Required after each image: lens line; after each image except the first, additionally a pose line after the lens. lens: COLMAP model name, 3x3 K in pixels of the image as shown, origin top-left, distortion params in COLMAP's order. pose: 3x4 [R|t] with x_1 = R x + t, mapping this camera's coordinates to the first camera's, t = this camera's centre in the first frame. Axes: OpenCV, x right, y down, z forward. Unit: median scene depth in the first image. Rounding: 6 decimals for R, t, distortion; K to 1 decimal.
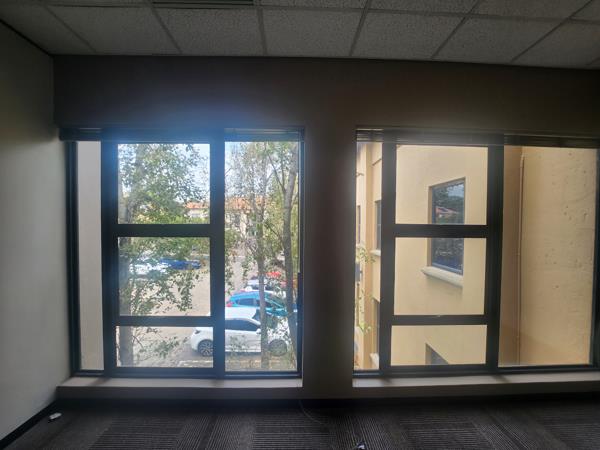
lens RADIAL K [[239.6, 0, 297.4], [0, 239.6, 227.2], [0, 0, 1]] dist [0.004724, 0.000140]
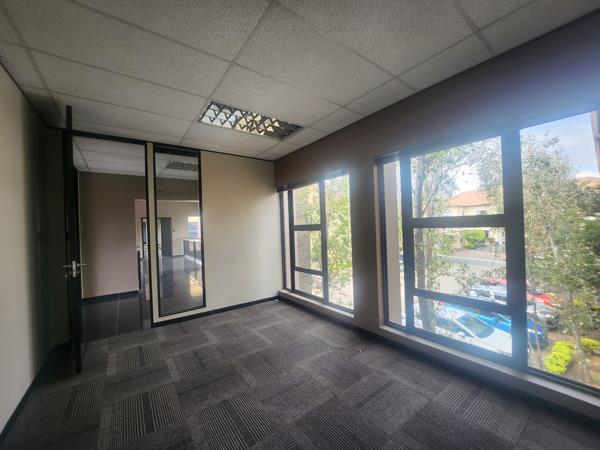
lens RADIAL K [[239.6, 0, 299.8], [0, 239.6, 225.7], [0, 0, 1]] dist [0.004724, 0.000140]
pose [[0.595903, -0.028672, -0.802545, 1.106948], [0.028356, 0.999490, -0.014653, 0.020622], [0.802556, -0.014025, 0.596412, -0.294143]]
